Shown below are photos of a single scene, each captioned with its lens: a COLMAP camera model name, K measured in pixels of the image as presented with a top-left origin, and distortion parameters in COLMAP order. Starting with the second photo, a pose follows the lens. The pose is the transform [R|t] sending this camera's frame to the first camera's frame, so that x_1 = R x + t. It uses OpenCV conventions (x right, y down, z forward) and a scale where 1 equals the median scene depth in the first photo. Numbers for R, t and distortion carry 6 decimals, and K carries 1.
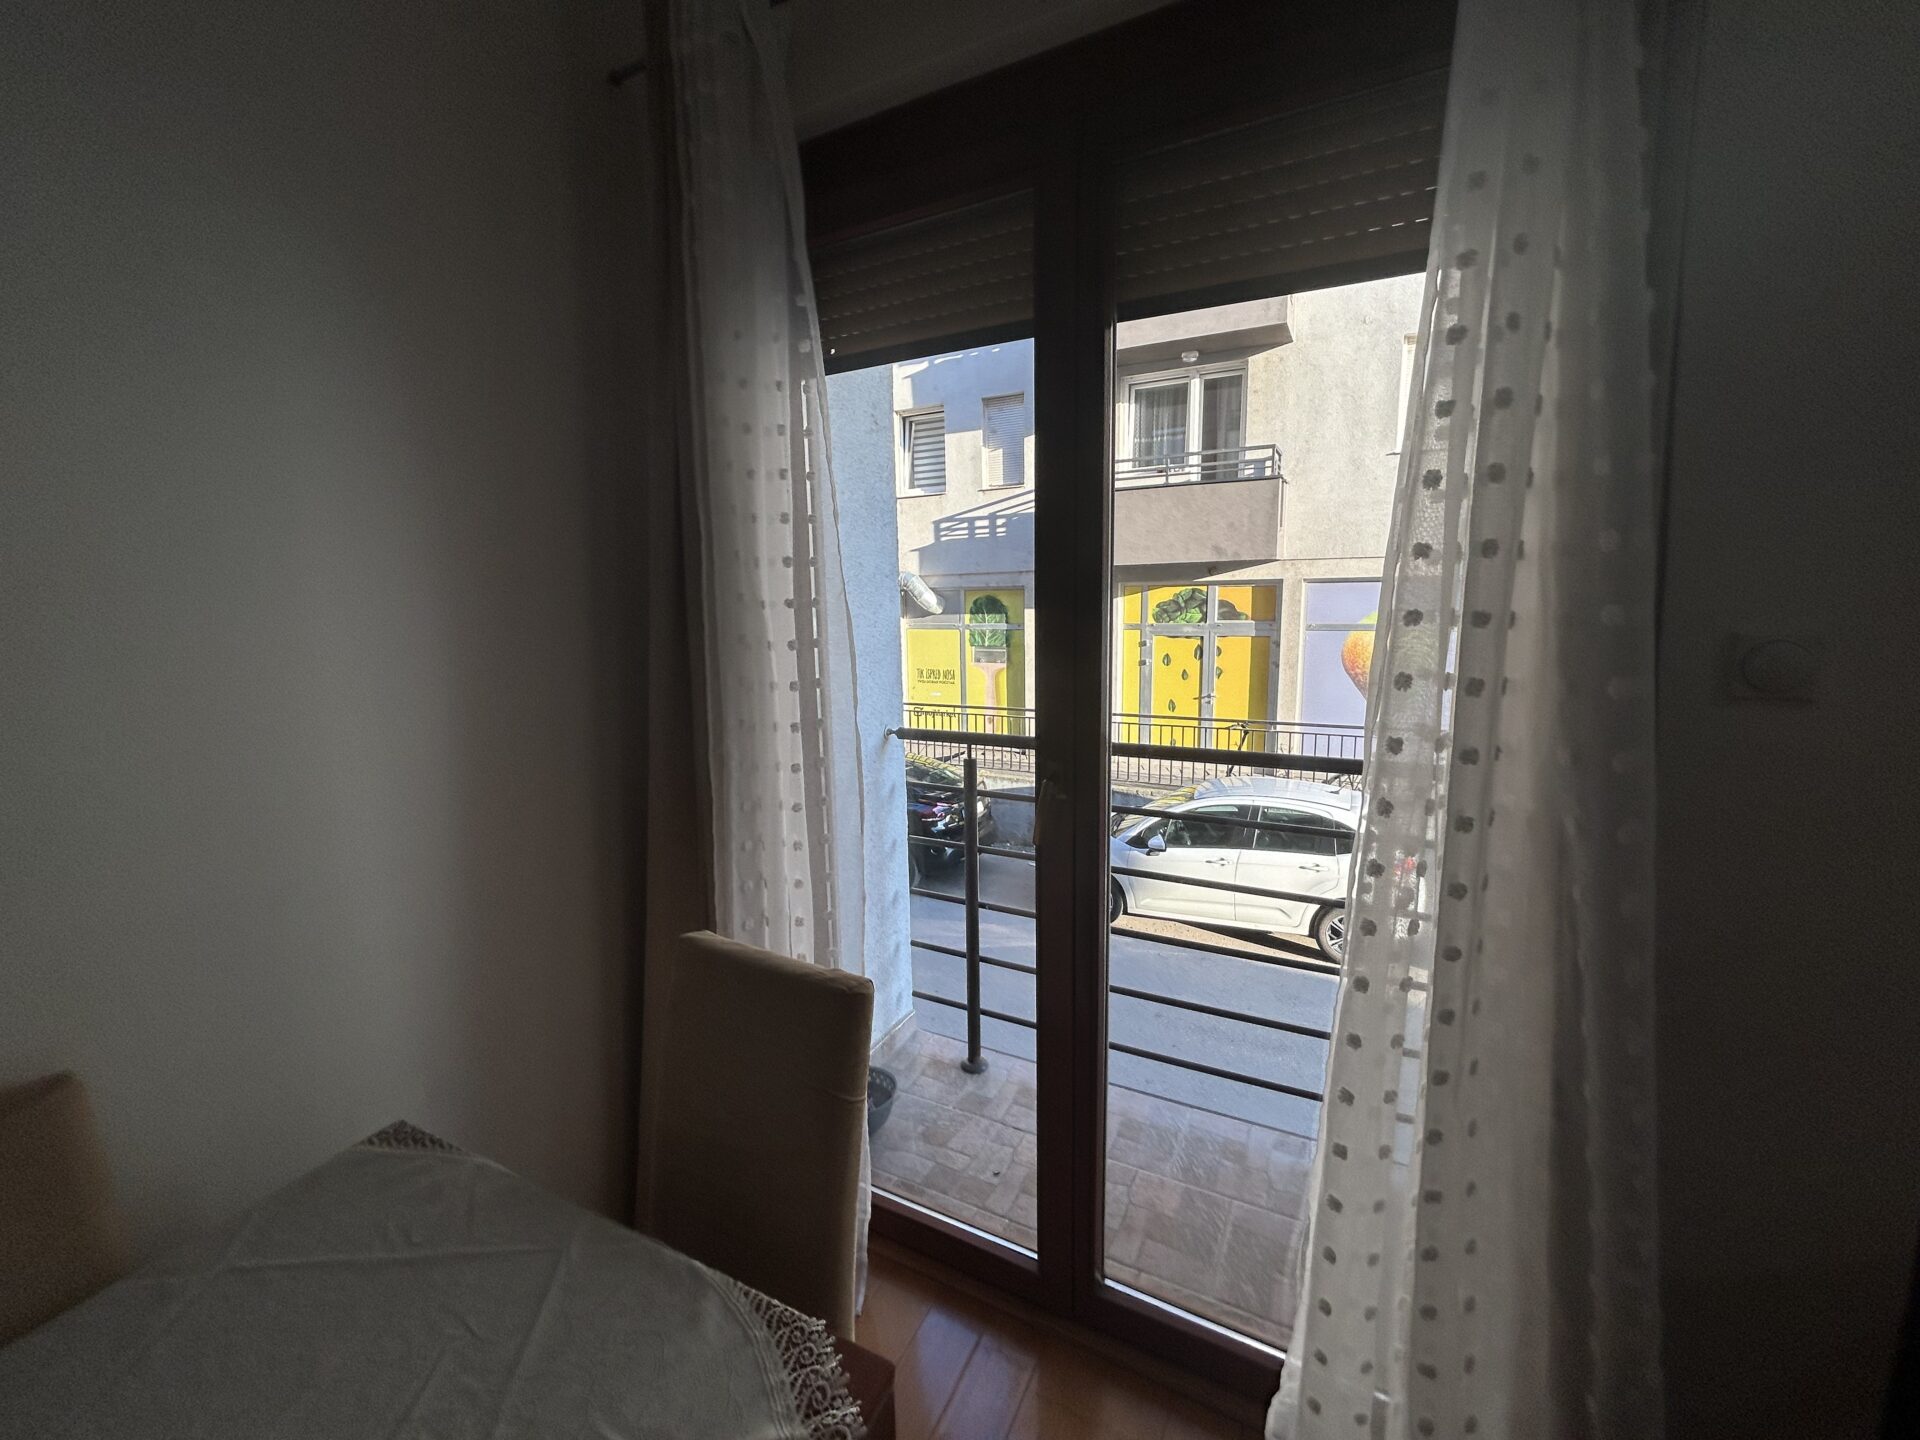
lens RADIAL K [[773.4, 0, 996.3], [0, 773.4, 706.8], [0, 0, 1]] dist [0.003177, -0.001497]
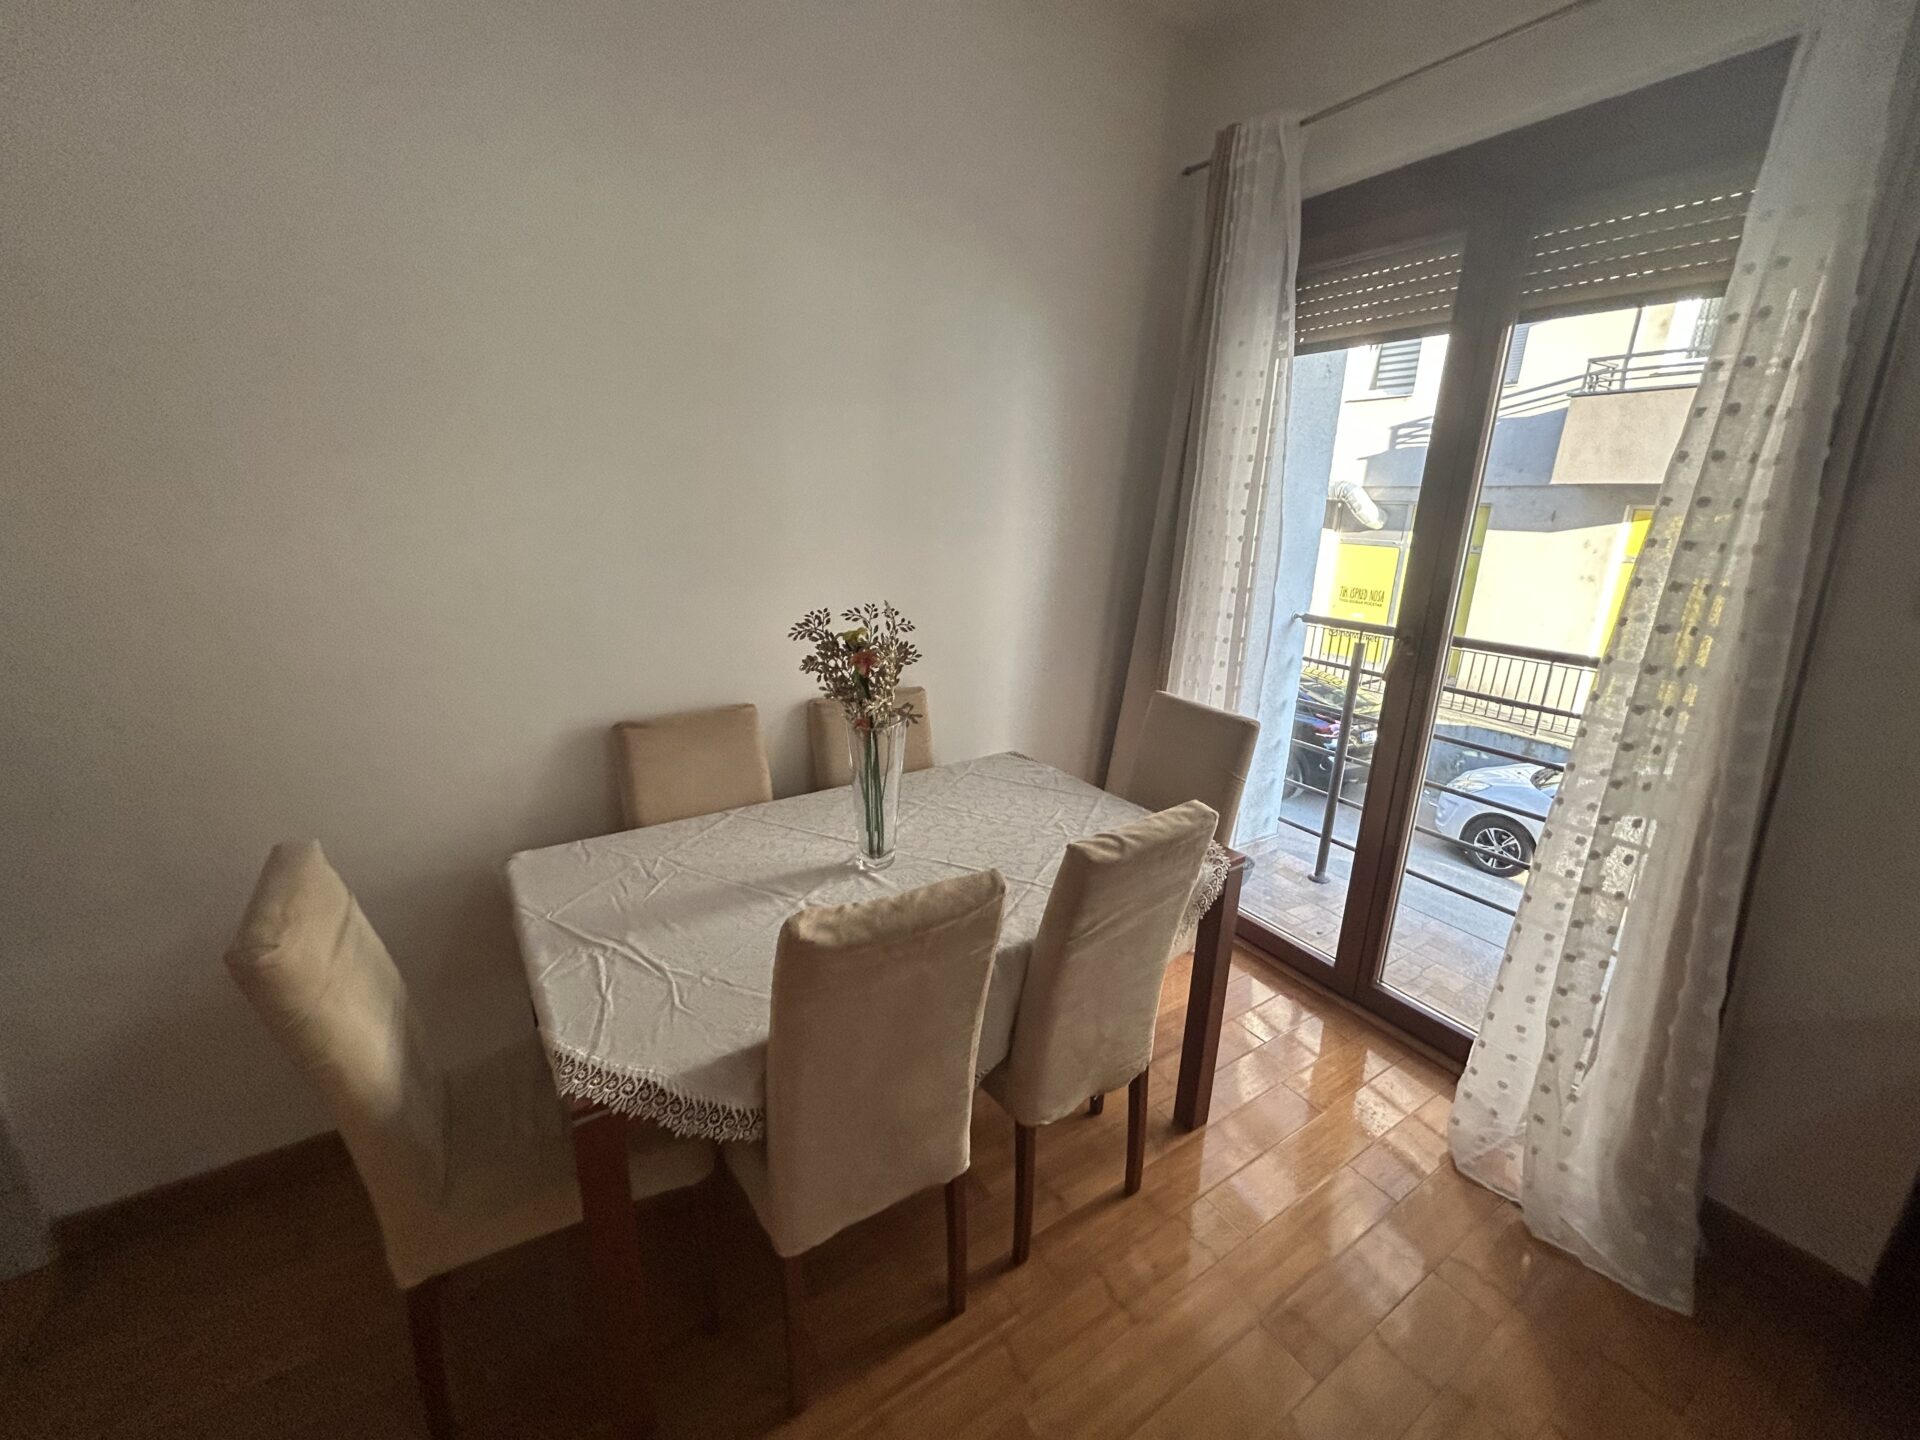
lens RADIAL K [[773.4, 0, 958.9], [0, 773.4, 702.7], [0, 0, 1]] dist [0.003177, -0.001497]
pose [[0.842201, 0.178041, -0.508920, 0.113084], [-0.119386, 0.982055, 0.145994, 0.083710], [0.525781, -0.062198, 0.848343, -0.642672]]
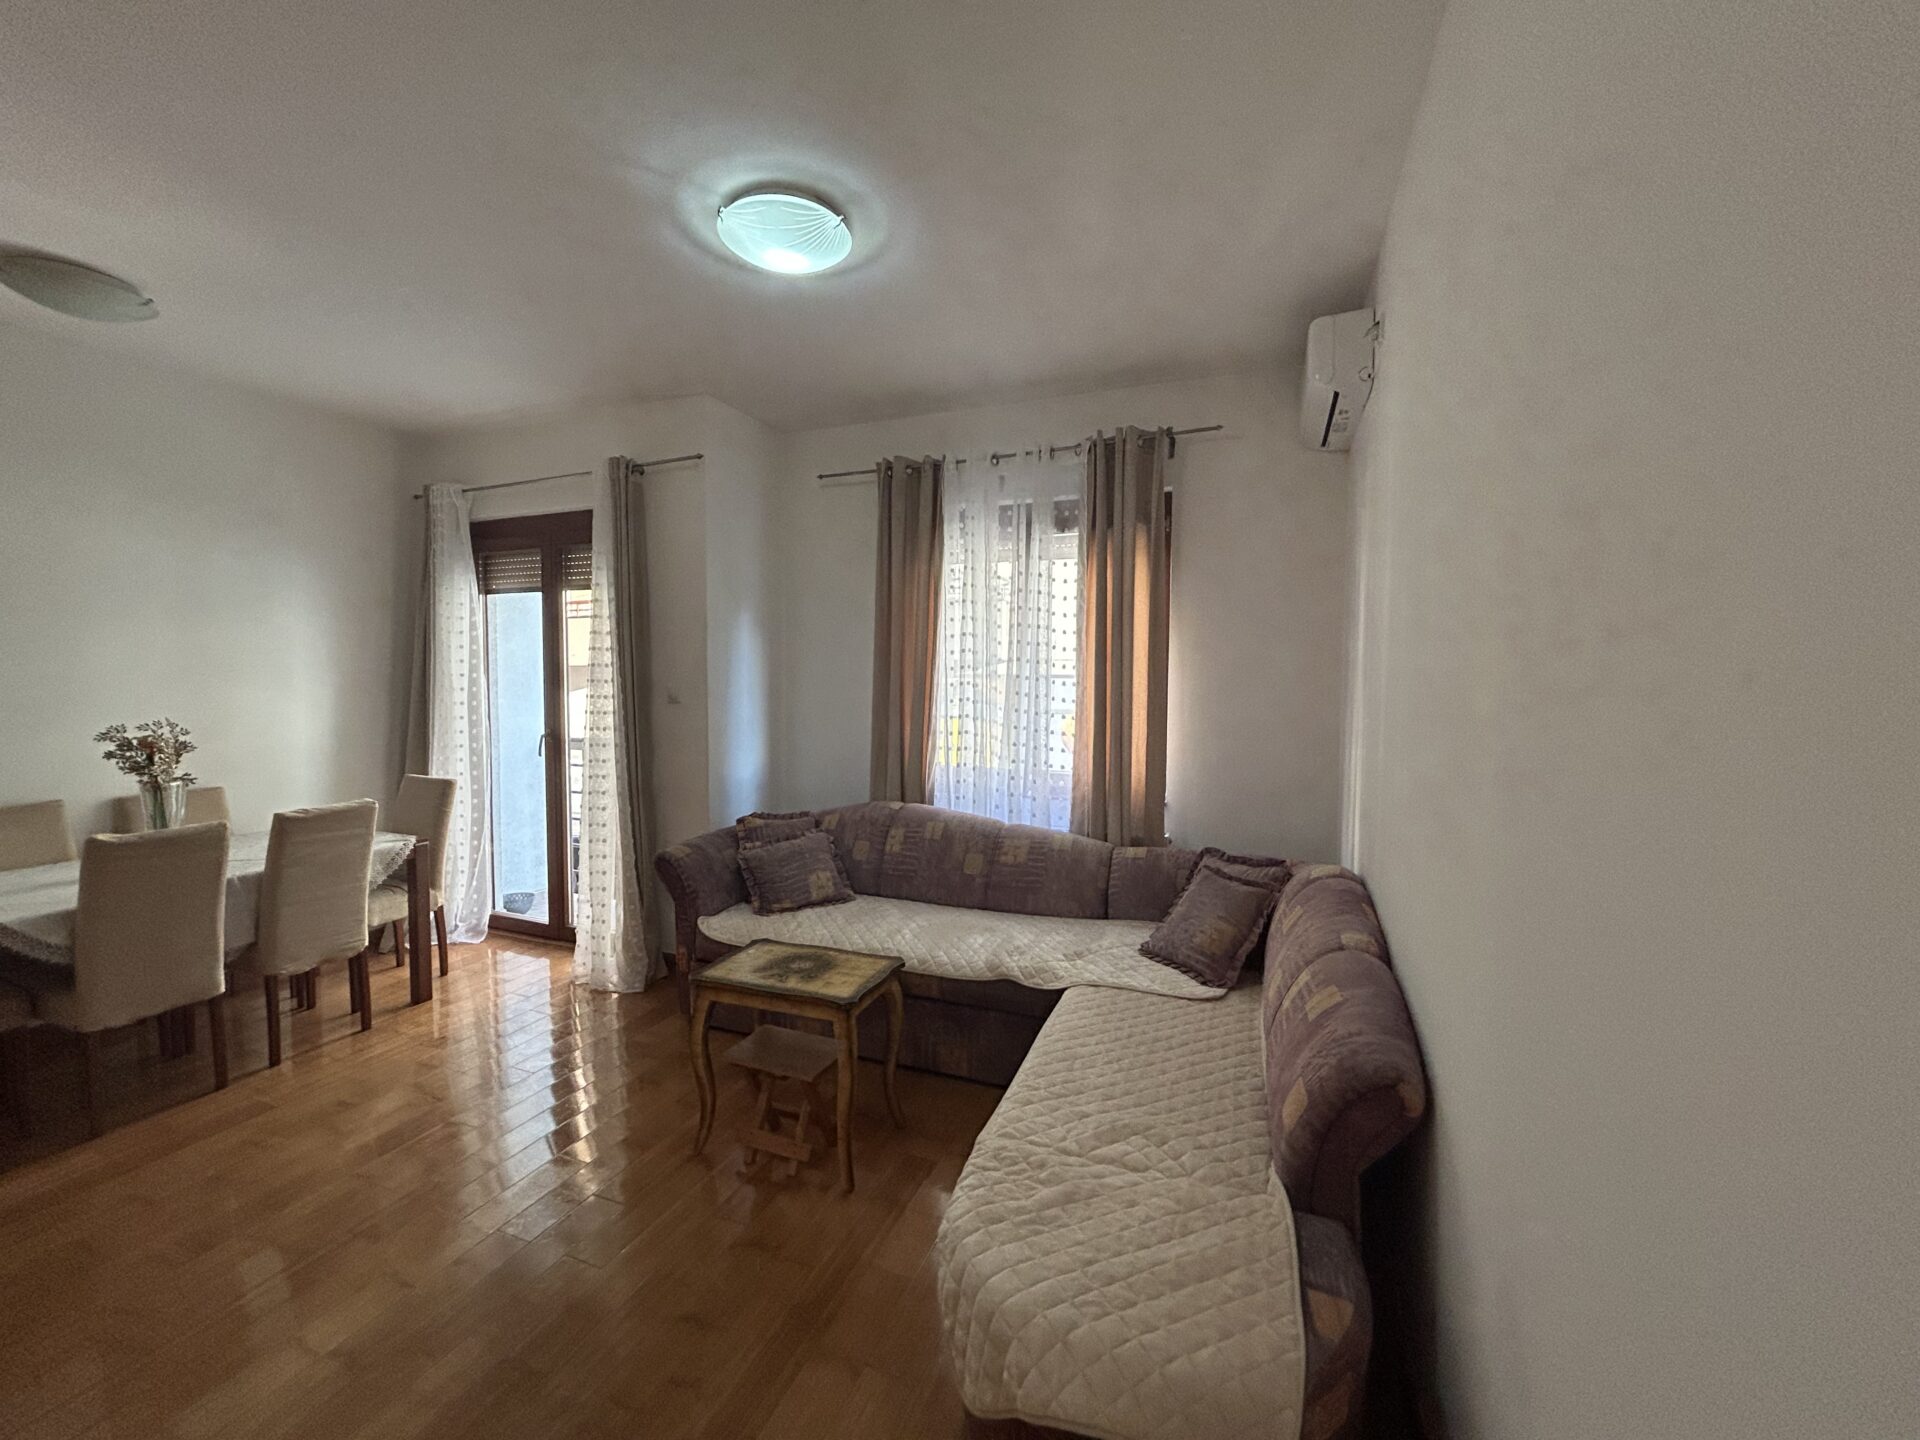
lens RADIAL K [[773.4, 0, 951.5], [0, 773.4, 716.9], [0, 0, 1]] dist [0.003177, -0.001497]
pose [[0.998736, 0.014280, 0.048188, 1.336369], [-0.008991, 0.994084, -0.108239, 0.296822], [-0.049448, 0.107669, 0.992956, -1.824886]]
